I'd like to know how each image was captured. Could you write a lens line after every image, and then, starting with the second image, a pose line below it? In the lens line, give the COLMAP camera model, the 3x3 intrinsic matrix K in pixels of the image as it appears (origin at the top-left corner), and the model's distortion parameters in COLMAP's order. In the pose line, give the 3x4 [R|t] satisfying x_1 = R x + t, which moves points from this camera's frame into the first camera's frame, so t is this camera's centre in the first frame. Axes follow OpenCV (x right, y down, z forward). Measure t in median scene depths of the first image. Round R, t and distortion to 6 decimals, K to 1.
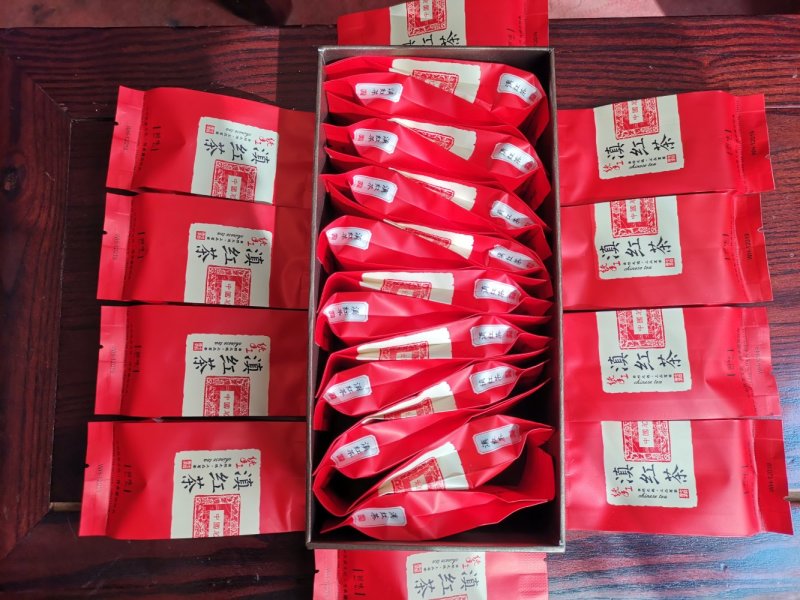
lens RADIAL K [[618.8, 0, 402.8], [0, 618.8, 301.8], [0, 0, 1]] dist [0.009421, -0.004233]
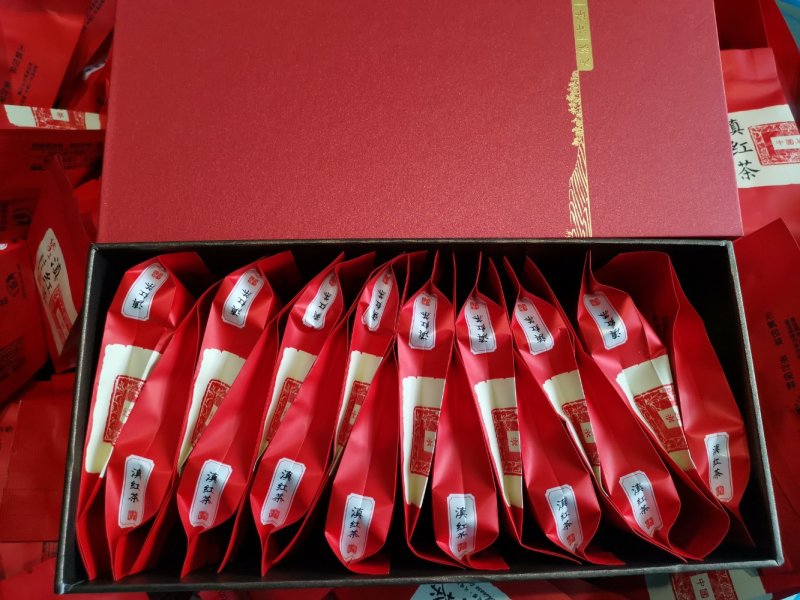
lens RADIAL K [[618.8, 0, 407.6], [0, 618.8, 299.7], [0, 0, 1]] dist [0.009421, -0.004233]
pose [[-0.033102, -0.966391, 0.254937, -0.019433], [0.983079, 0.014500, 0.182610, -0.178379], [-0.180169, 0.256668, 0.949558, 0.264708]]
